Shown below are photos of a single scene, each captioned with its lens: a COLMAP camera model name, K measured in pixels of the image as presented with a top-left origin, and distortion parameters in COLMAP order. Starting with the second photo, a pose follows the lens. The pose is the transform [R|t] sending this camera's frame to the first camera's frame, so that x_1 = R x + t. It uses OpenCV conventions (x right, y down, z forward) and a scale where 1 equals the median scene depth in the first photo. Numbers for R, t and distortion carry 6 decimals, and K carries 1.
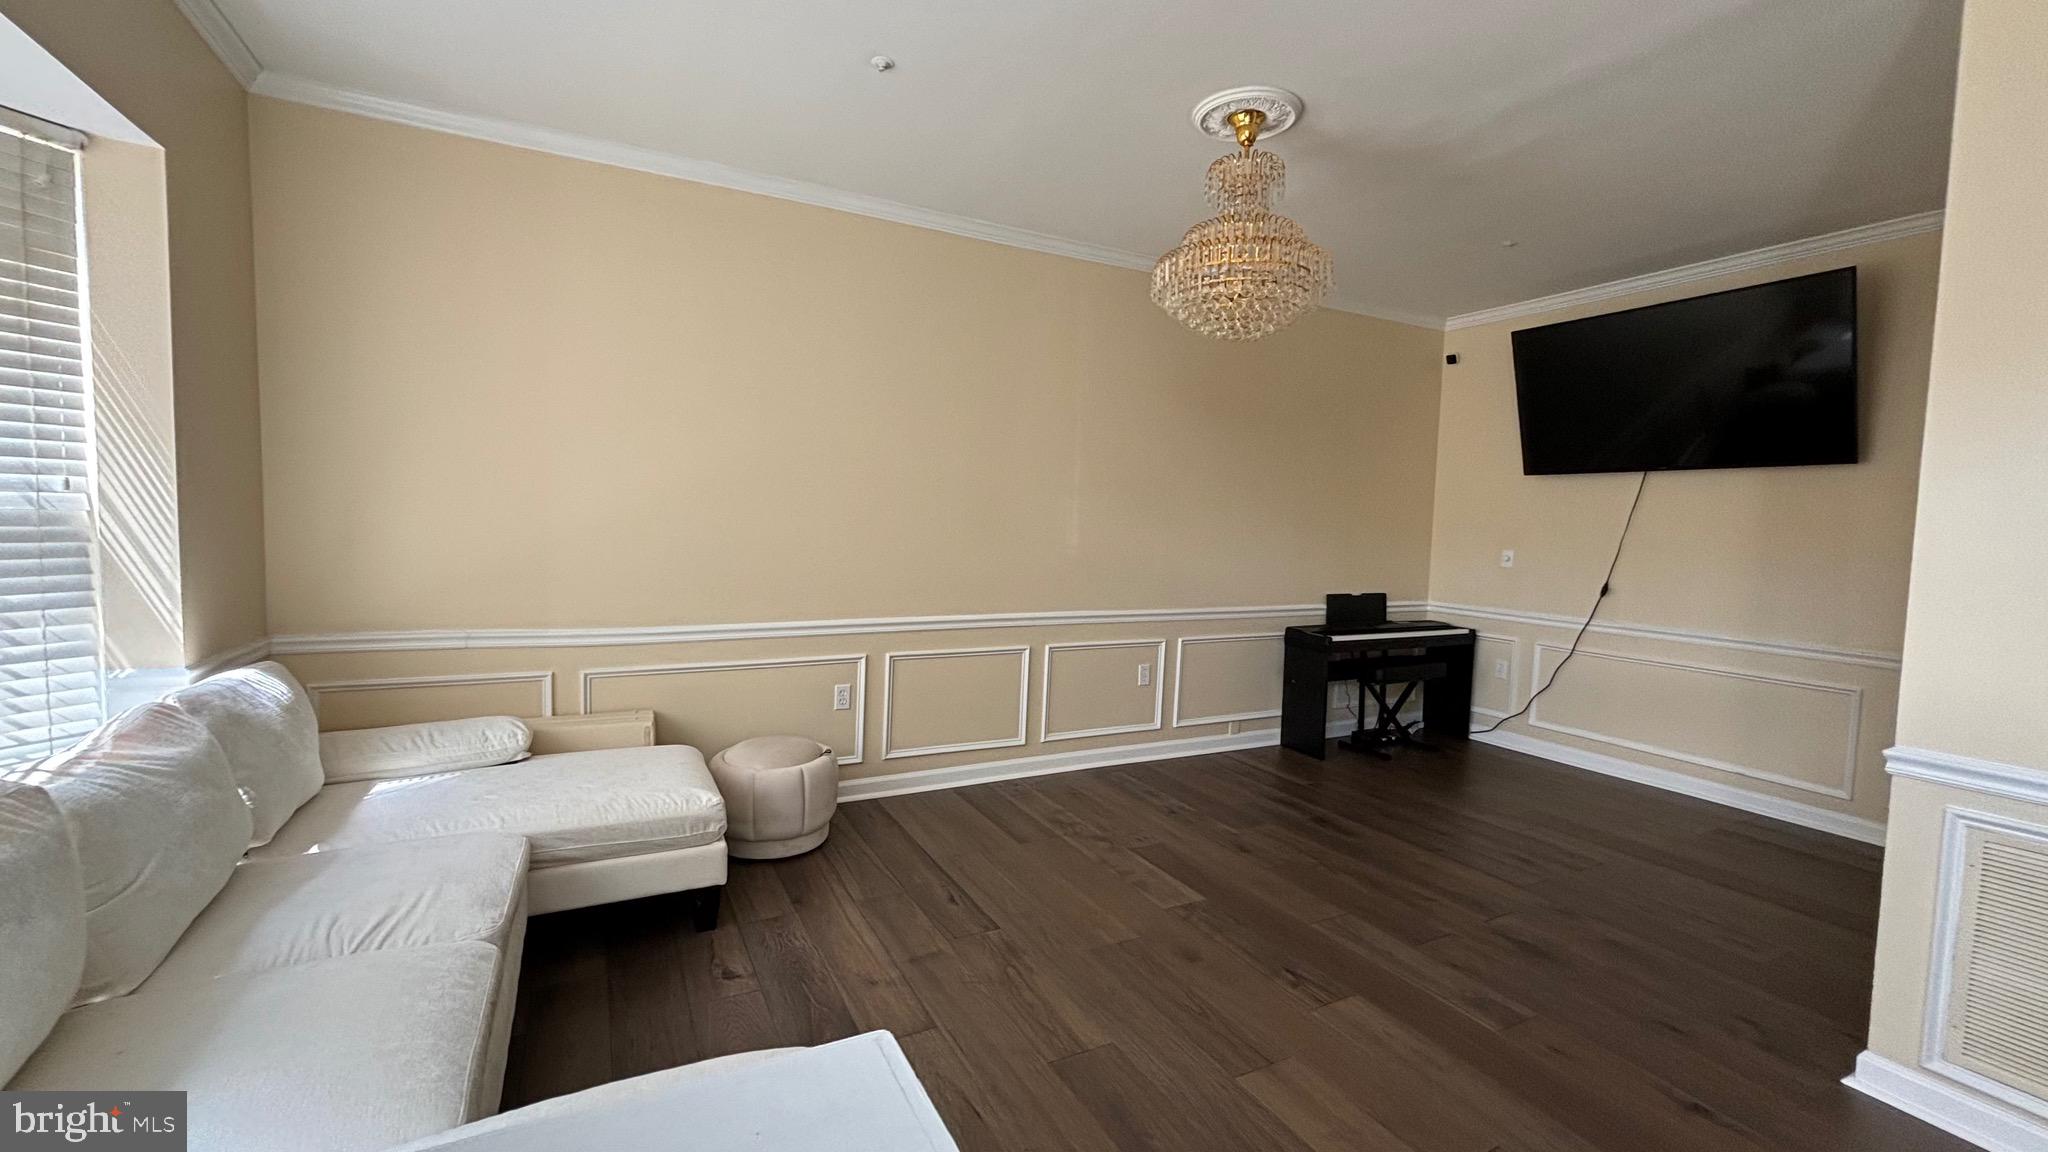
lens RADIAL K [[826.2, 0, 1033.9], [0, 826.2, 573.2], [0, 0, 1]] dist [0.000055, 0.001775]
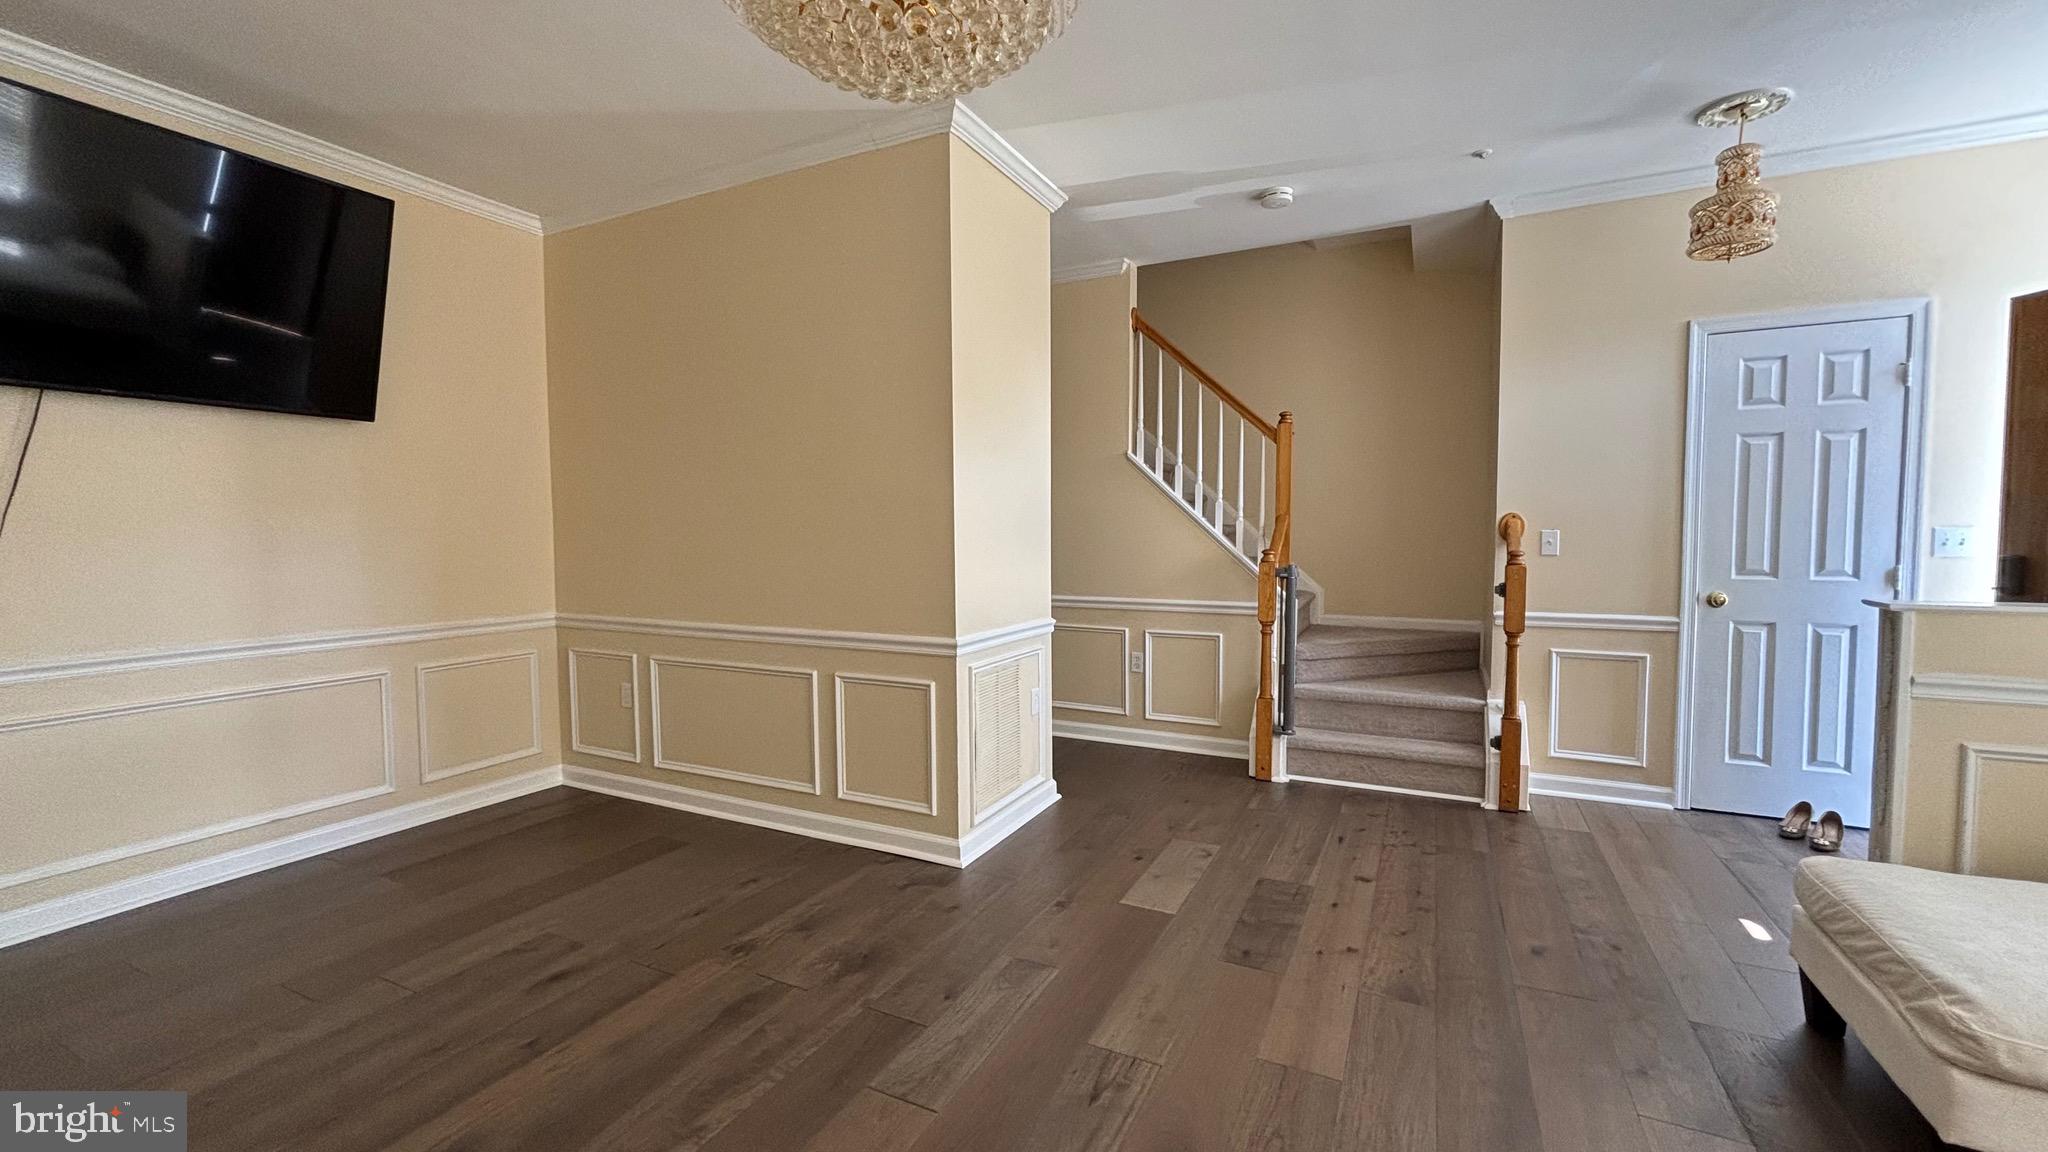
lens RADIAL K [[826.2, 0, 1007.2], [0, 826.2, 579.1], [0, 0, 1]] dist [0.000055, 0.001775]
pose [[-0.567082, -0.072880, 0.820430, -0.168979], [0.037590, 0.992750, 0.114170, -0.048563], [-0.822803, 0.095584, -0.560231, 1.123984]]
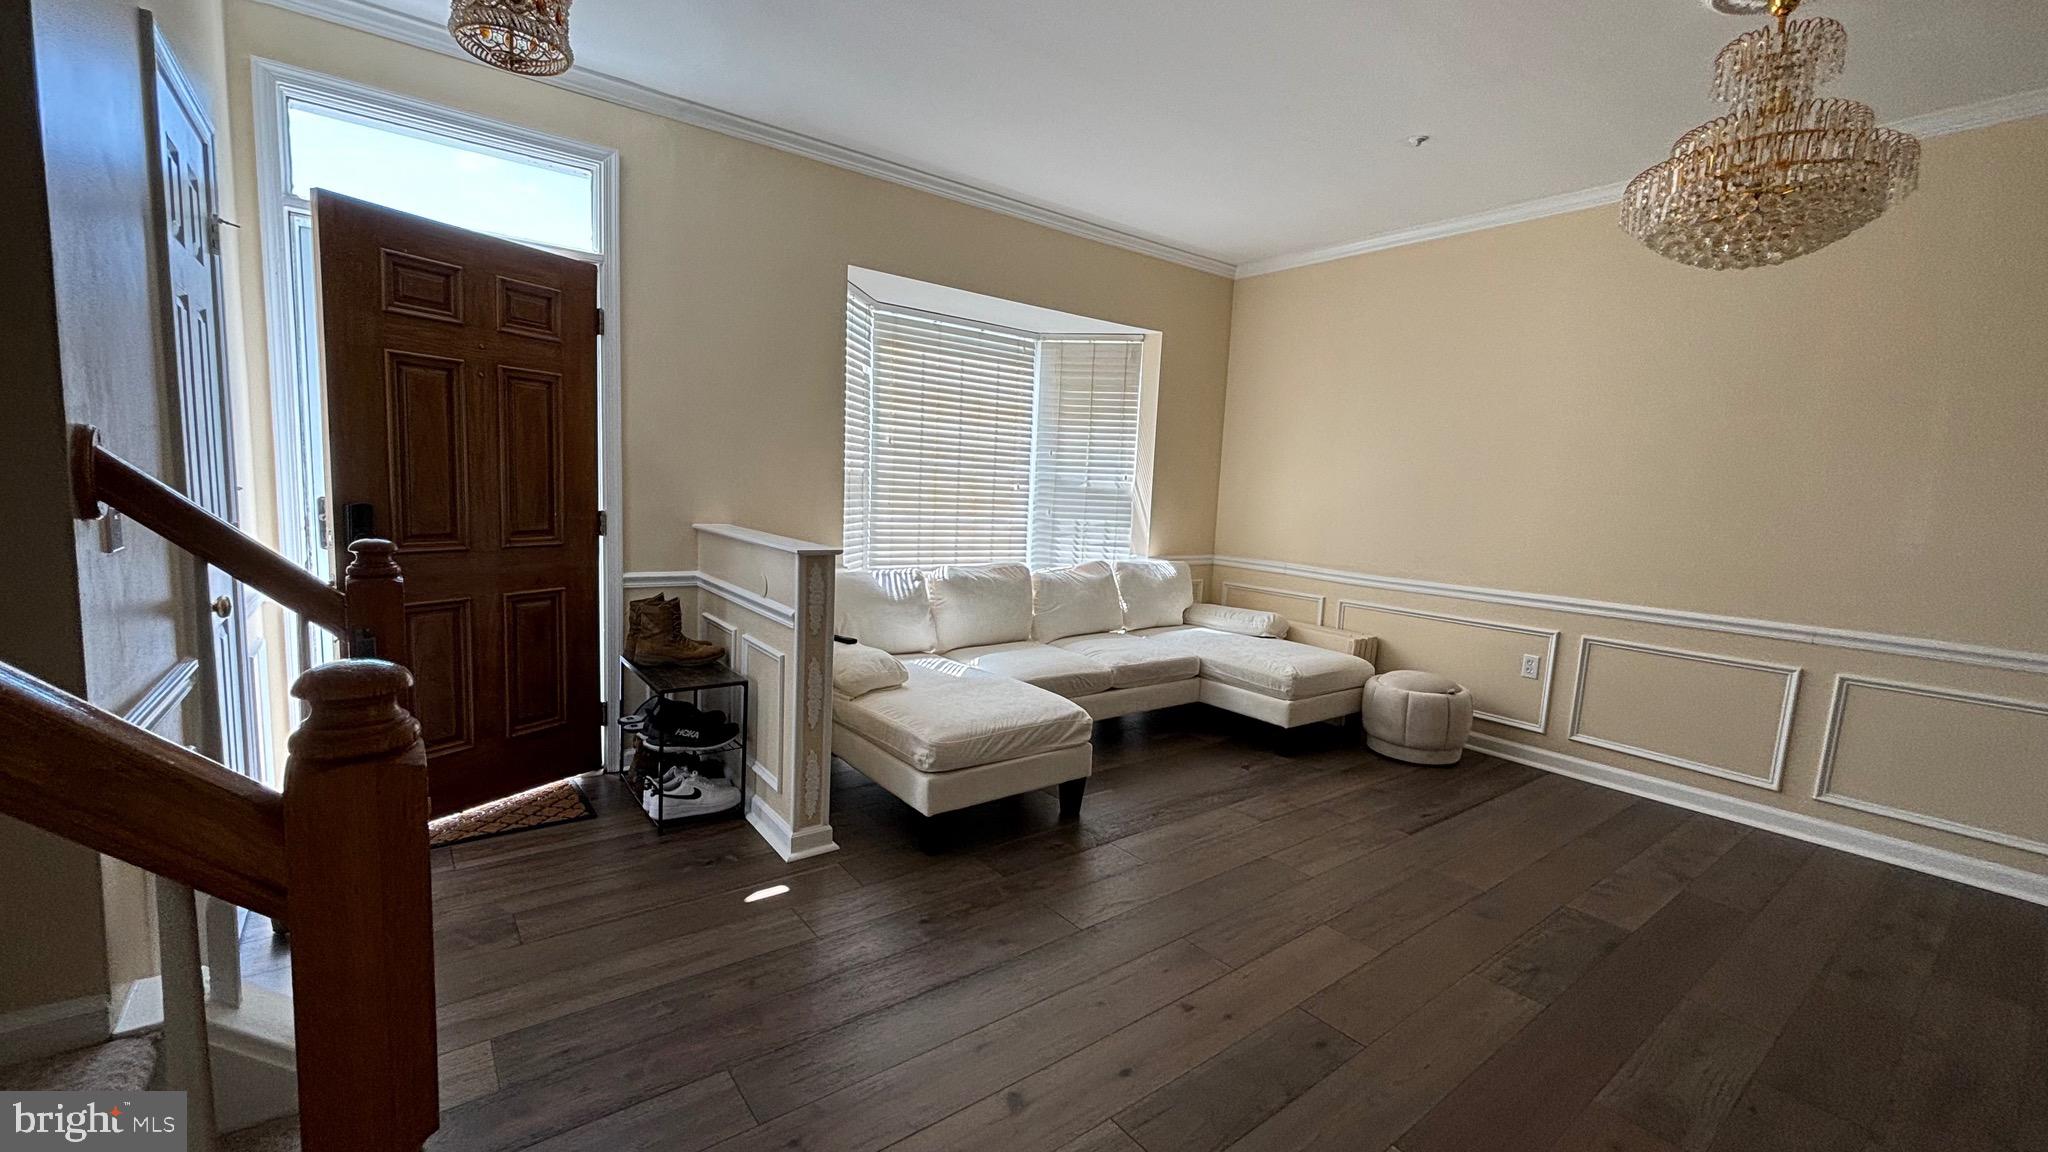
lens RADIAL K [[826.2, 0, 1018.8], [0, 826.2, 577.9], [0, 0, 1]] dist [0.000055, 0.001775]
pose [[0.172586, 0.093147, -0.980580, 0.854273], [-0.099951, 0.992036, 0.076643, 0.023212], [0.979910, 0.084782, 0.180522, 0.171563]]
